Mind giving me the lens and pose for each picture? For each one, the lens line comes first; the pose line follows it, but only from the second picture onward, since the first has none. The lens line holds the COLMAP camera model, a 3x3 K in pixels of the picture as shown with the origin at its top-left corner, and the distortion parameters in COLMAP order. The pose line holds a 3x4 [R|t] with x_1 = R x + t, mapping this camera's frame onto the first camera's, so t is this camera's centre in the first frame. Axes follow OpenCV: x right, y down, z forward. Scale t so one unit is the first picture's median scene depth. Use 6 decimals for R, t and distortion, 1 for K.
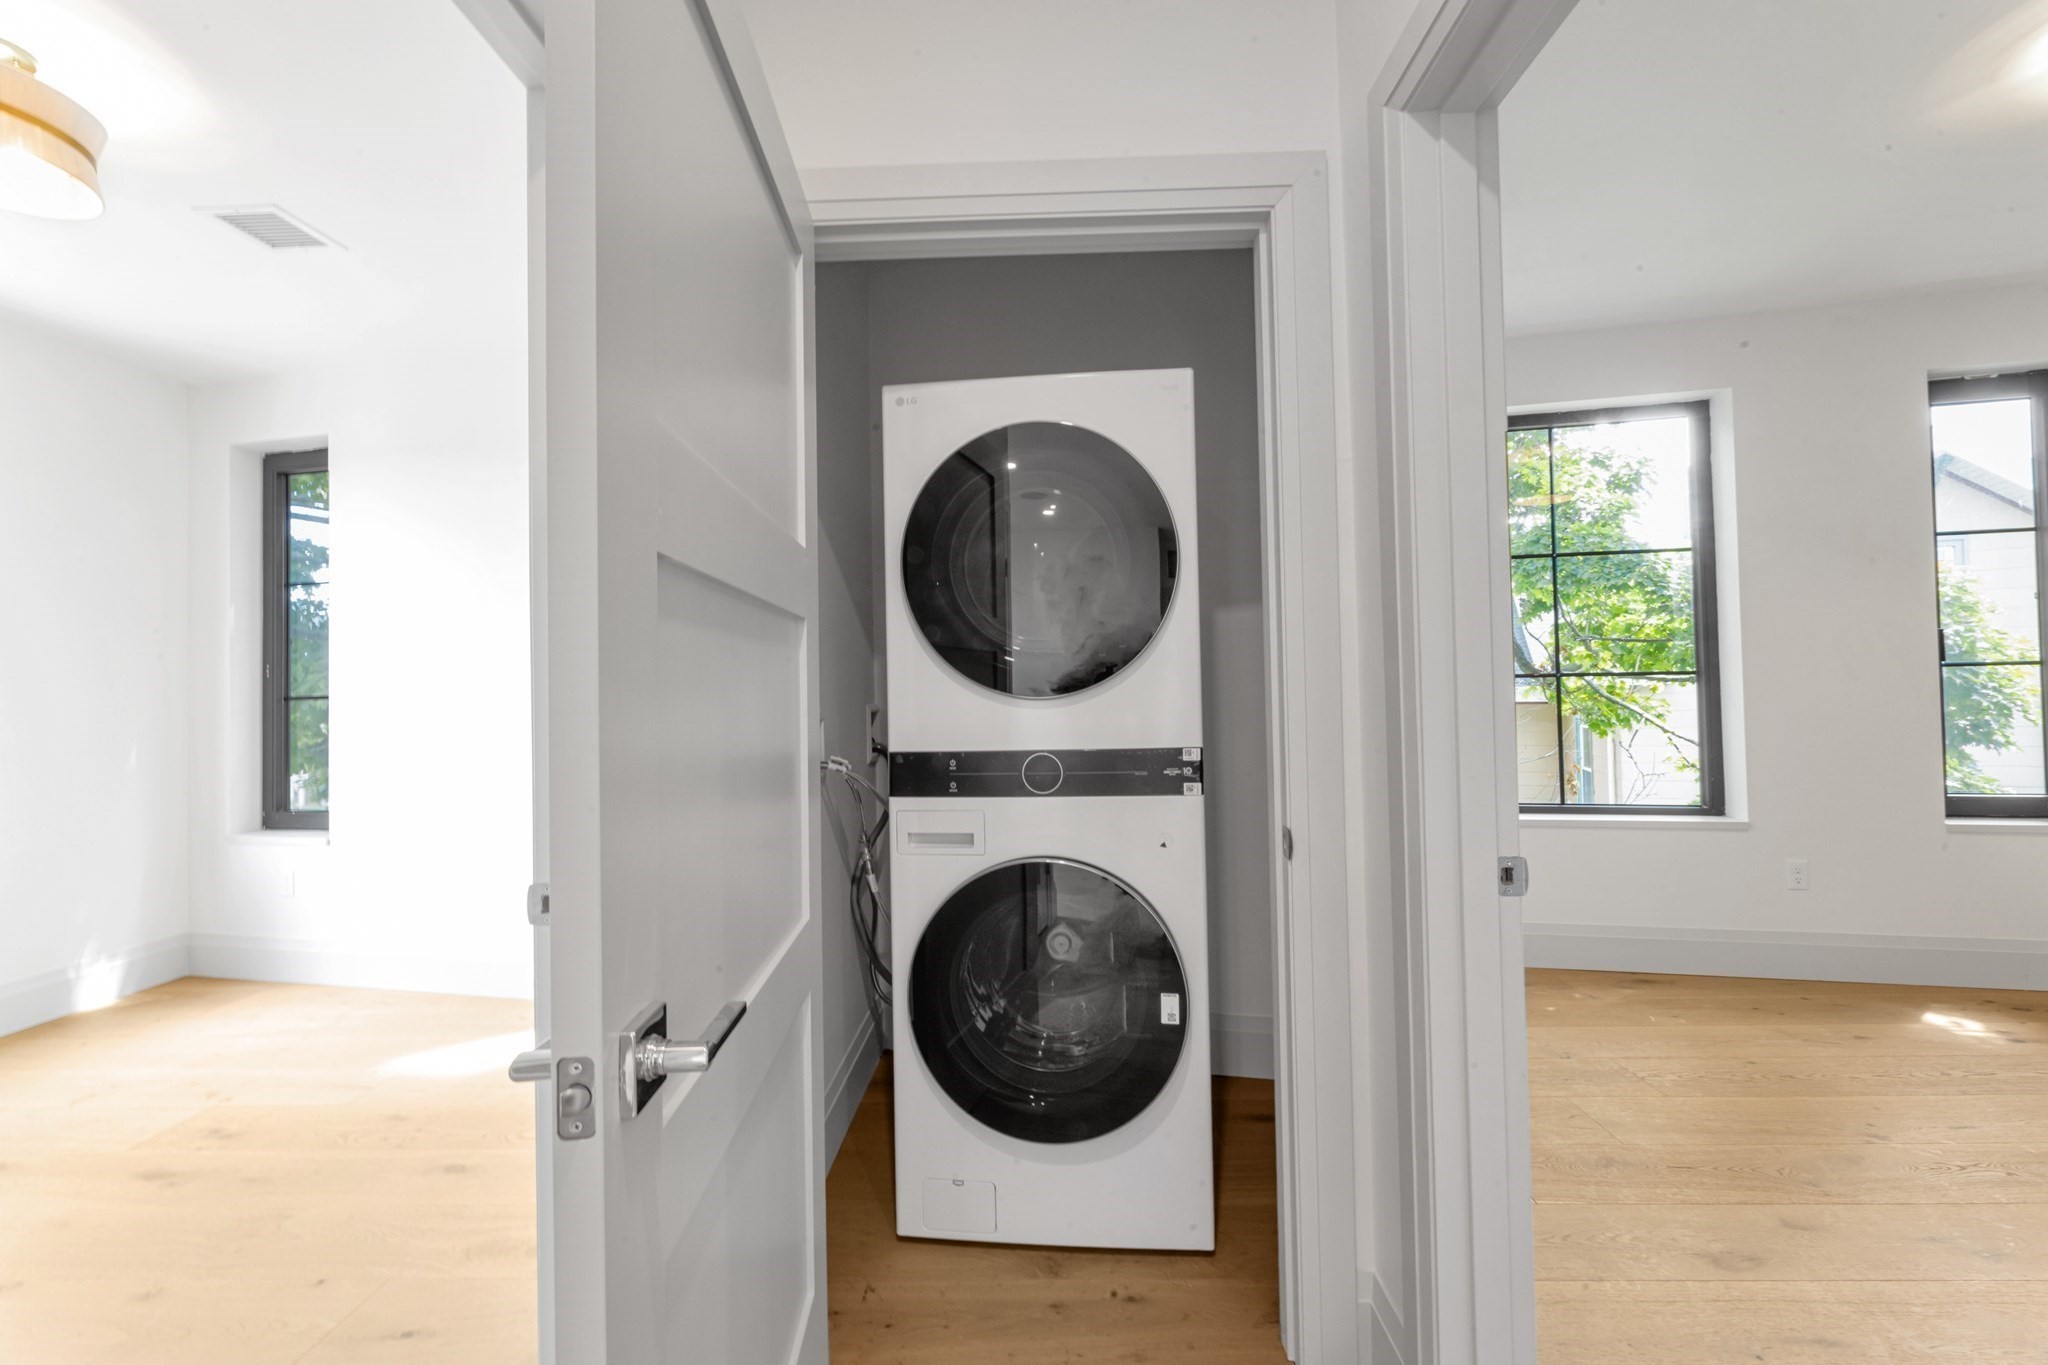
lens RADIAL K [[823.7, 0, 1019.1], [0, 823.7, 675.2], [0, 0, 1]] dist [0.002978, -0.000982]
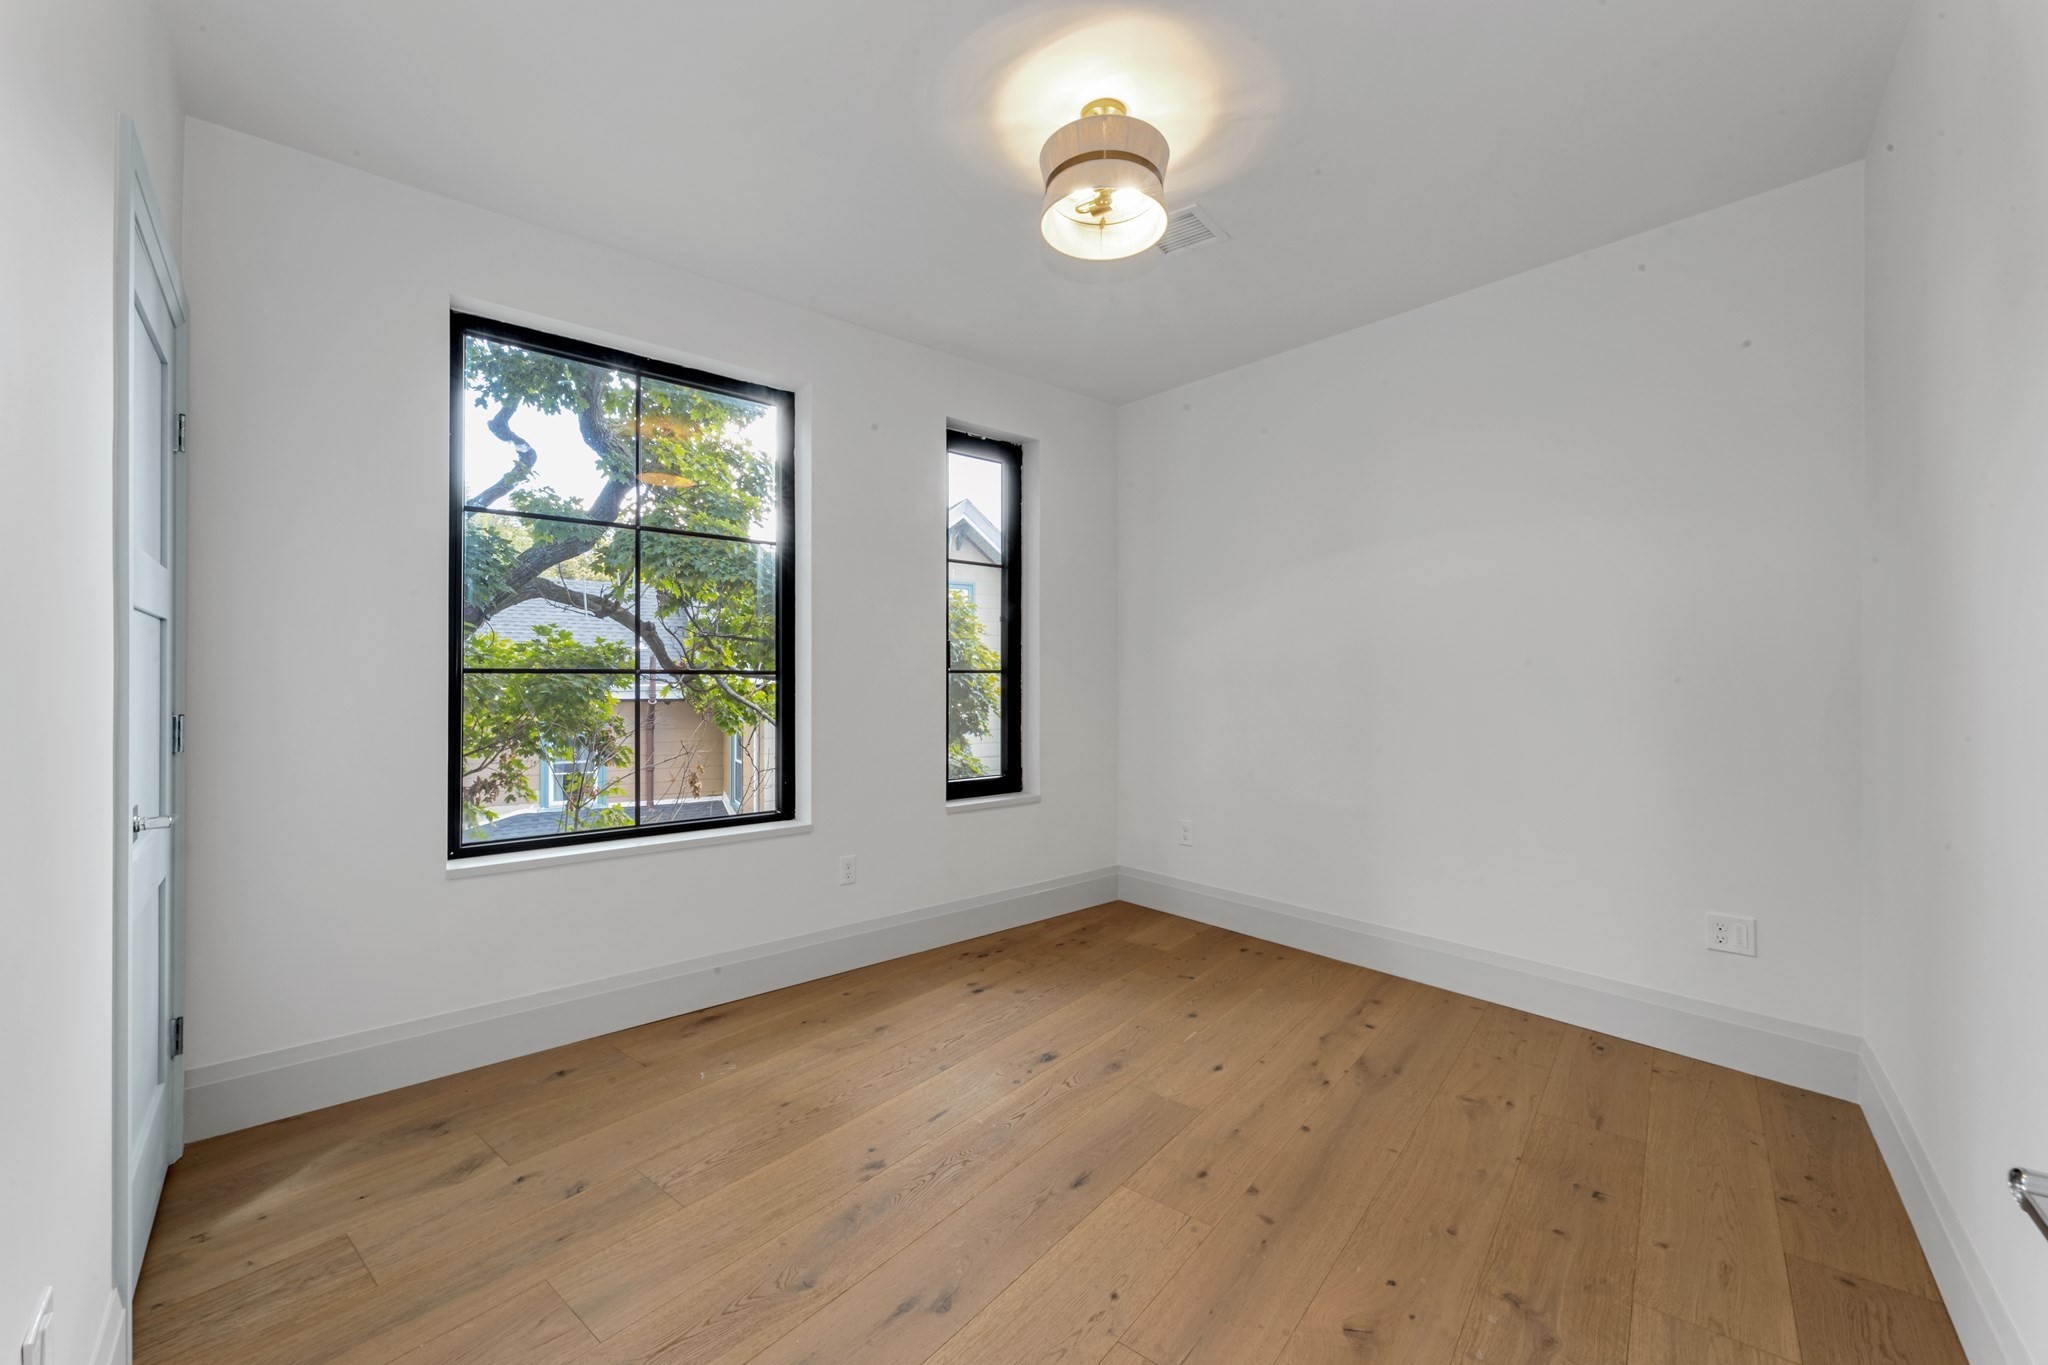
lens RADIAL K [[828.1, 0, 1033.1], [0, 828.1, 678.6], [0, 0, 1]] dist [0.004100, -0.000691]
pose [[0.602151, 0.017875, 0.798182, 0.211205], [-0.026397, 0.999648, -0.002473, -0.001881], [-0.797946, -0.019581, 0.602411, 0.162834]]
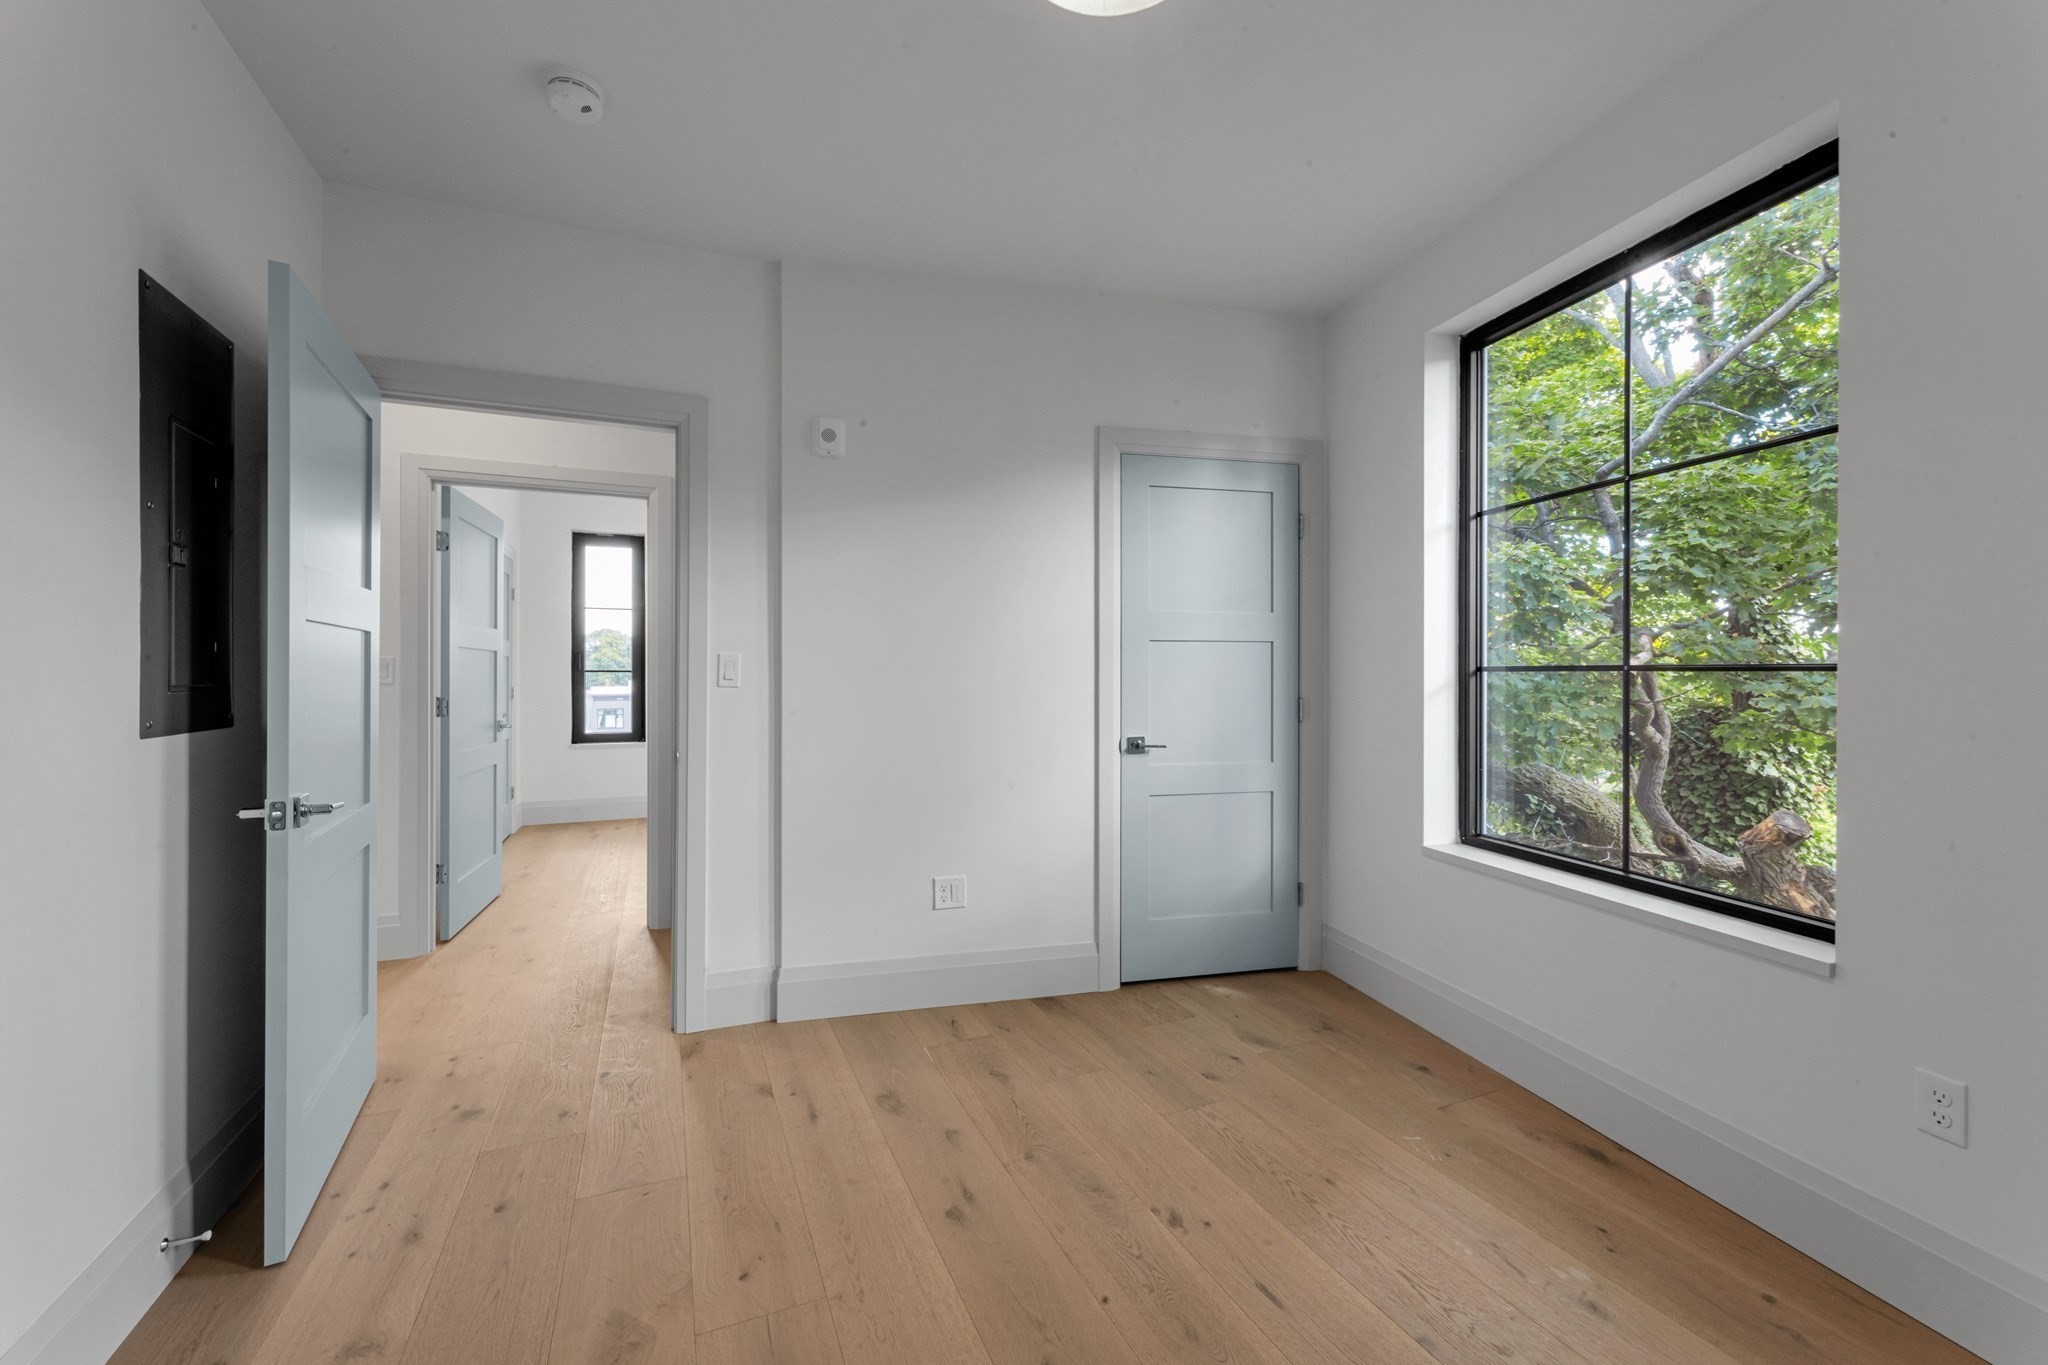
lens RADIAL K [[823.7, 0, 995.1], [0, 823.7, 683.3], [0, 0, 1]] dist [0.002978, -0.000982]
pose [[0.397592, 0.026304, -0.917185, 0.966936], [0.010171, 0.999401, 0.033071, -0.013875], [0.917506, -0.022478, 0.397087, 0.281342]]
